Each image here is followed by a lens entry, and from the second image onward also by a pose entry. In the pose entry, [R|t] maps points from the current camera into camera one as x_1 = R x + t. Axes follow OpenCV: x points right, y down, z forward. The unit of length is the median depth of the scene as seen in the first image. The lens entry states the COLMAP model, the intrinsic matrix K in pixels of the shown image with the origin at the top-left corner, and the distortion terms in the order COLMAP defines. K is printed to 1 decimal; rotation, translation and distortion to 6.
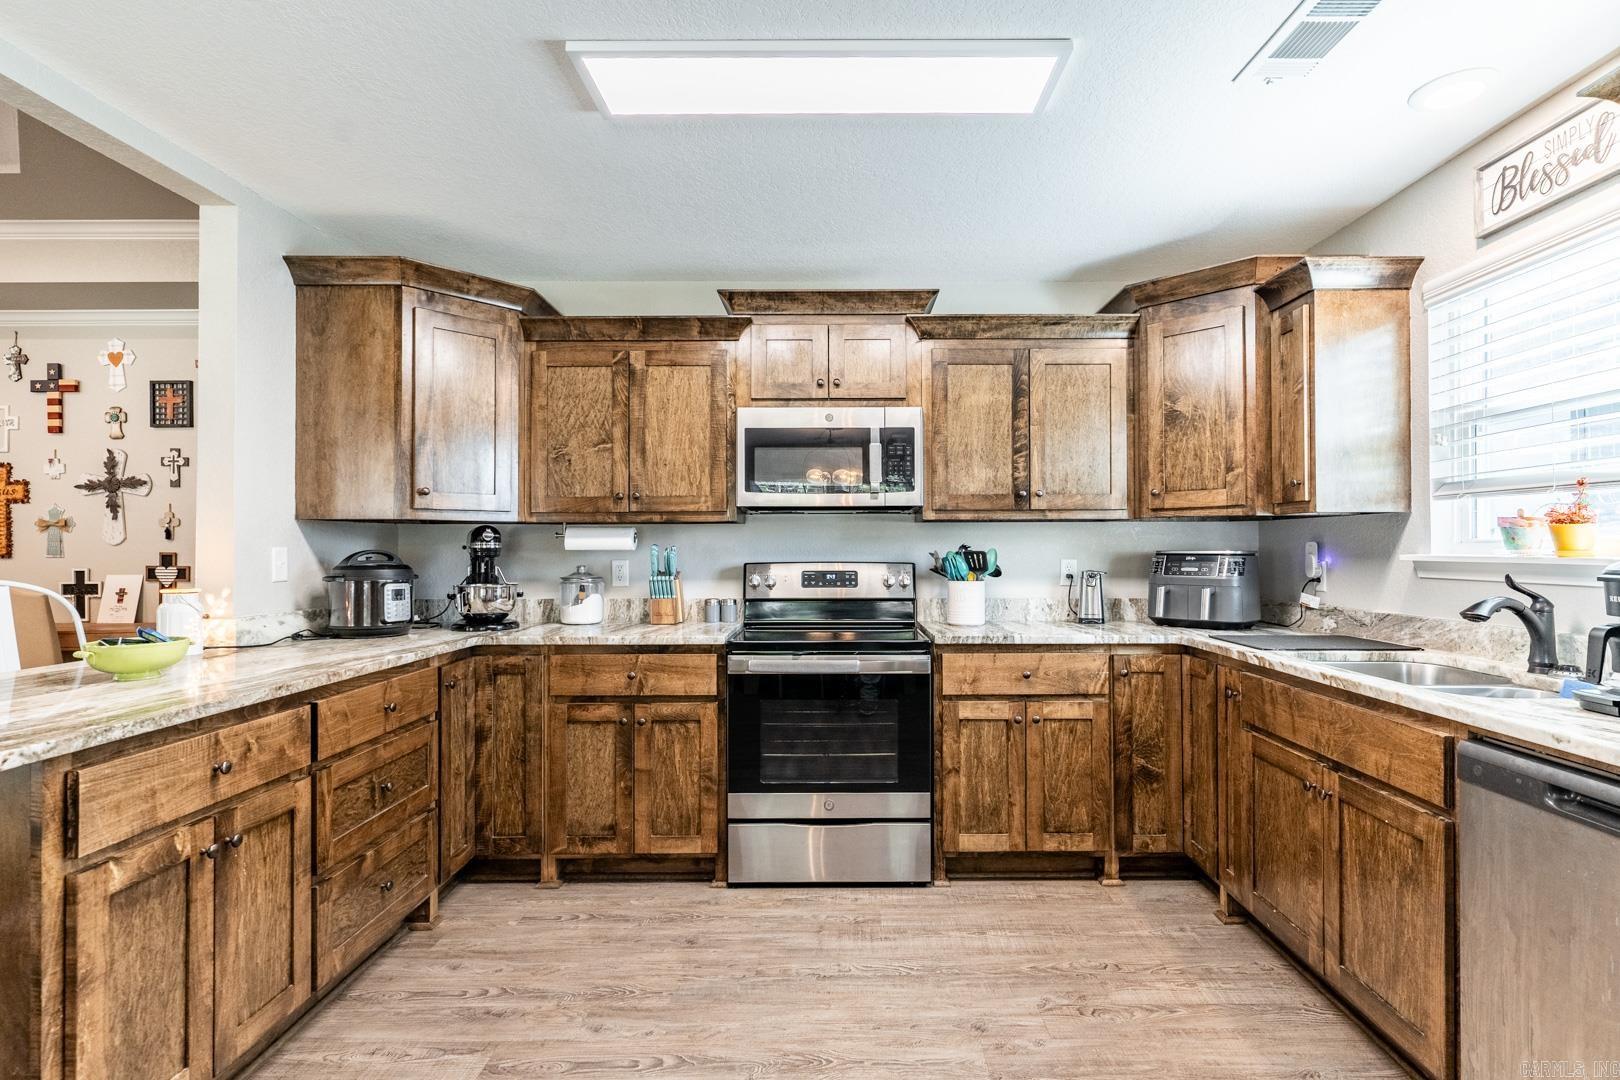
lens RADIAL K [[788.4, 0, 843.3], [0, 788.4, 540.8], [0, 0, 1]] dist [0.001154, 0.000566]
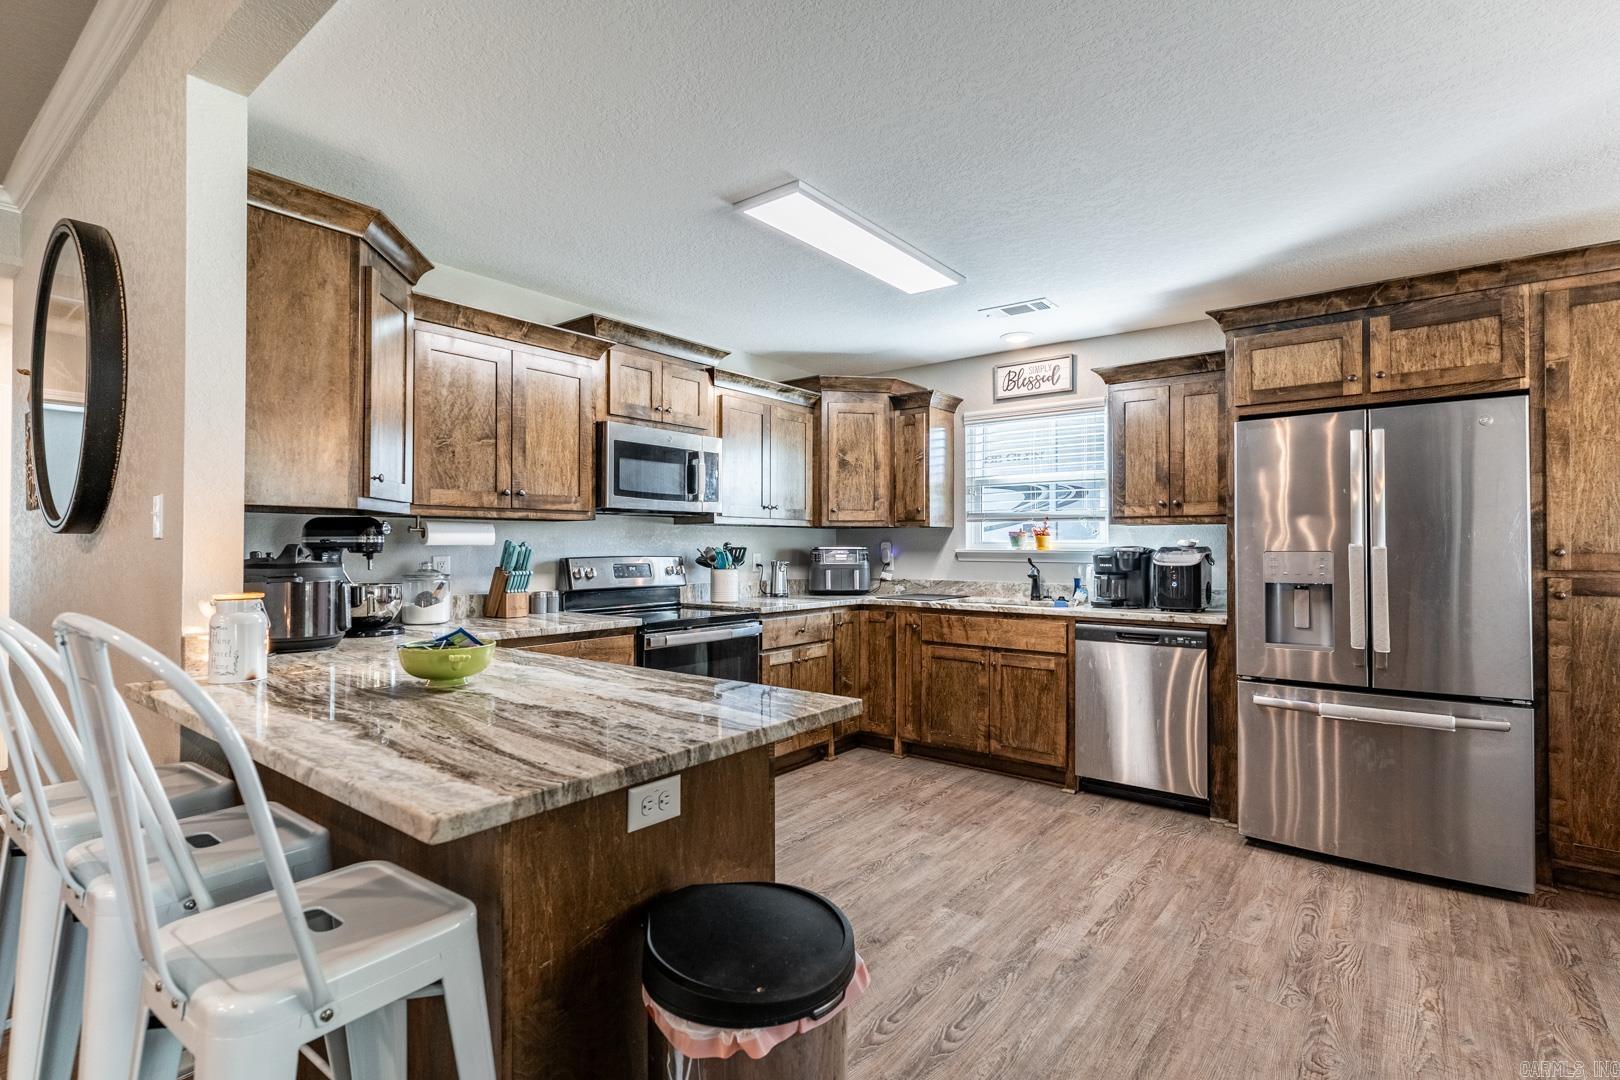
lens RADIAL K [[768.9, 0, 803.3], [0, 768.9, 539.5], [0, 0, 1]] dist [0.001812, 0.001204]
pose [[0.625068, 0.009801, 0.780509, -0.906358], [-0.010244, 0.999938, -0.004353, 0.004937], [-0.780503, -0.005274, 0.625130, 0.091431]]
